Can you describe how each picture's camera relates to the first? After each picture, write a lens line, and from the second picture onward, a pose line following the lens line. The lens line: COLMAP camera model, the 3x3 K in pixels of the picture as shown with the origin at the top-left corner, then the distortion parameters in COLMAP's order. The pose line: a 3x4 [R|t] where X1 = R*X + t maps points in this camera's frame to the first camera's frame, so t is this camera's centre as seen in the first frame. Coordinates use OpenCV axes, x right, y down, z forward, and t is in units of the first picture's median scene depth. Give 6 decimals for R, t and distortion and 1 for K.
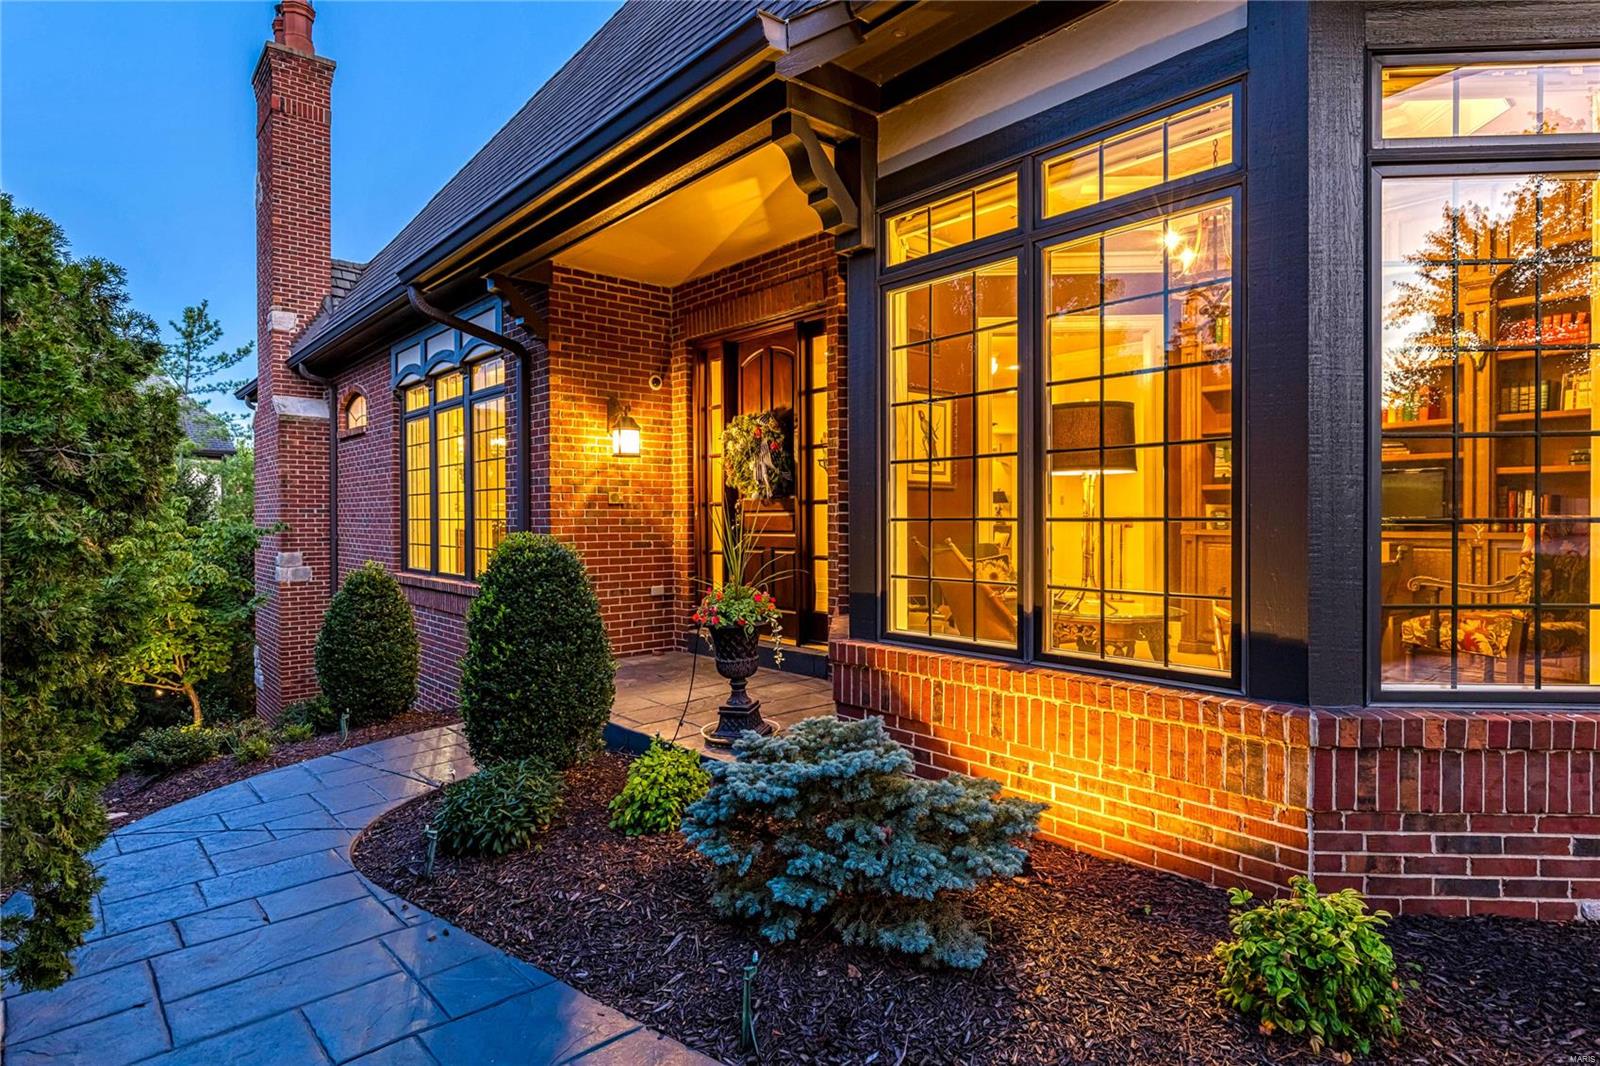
lens RADIAL K [[862.7, 0, 800.0], [0, 862.7, 533.0], [0, 0, 1]] dist [0.002519, 0.000064]
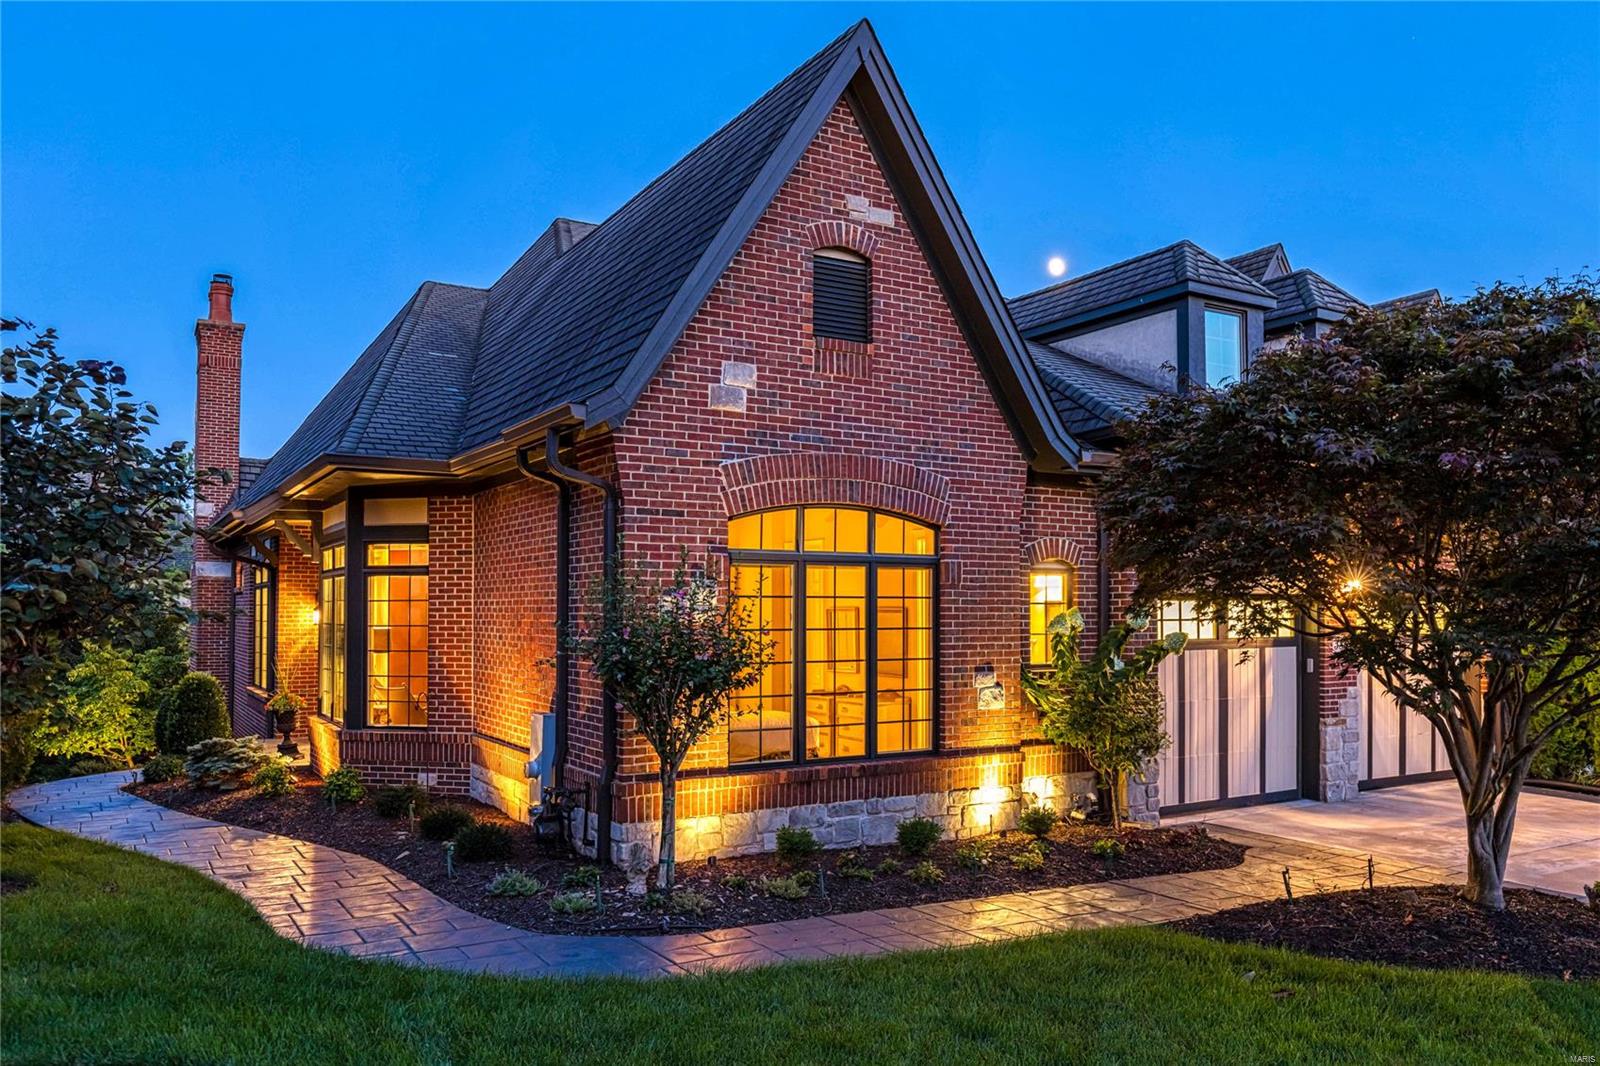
lens RADIAL K [[1156.9, 0, 802.5], [0, 1156.9, 593.1], [0, 0, 1]] dist [0.000032, 0.000893]
pose [[0.986560, -0.000195, -0.163398, 0.702338], [-0.006074, 0.999264, -0.037867, -0.040519], [0.163285, 0.038350, 0.985833, -0.733331]]
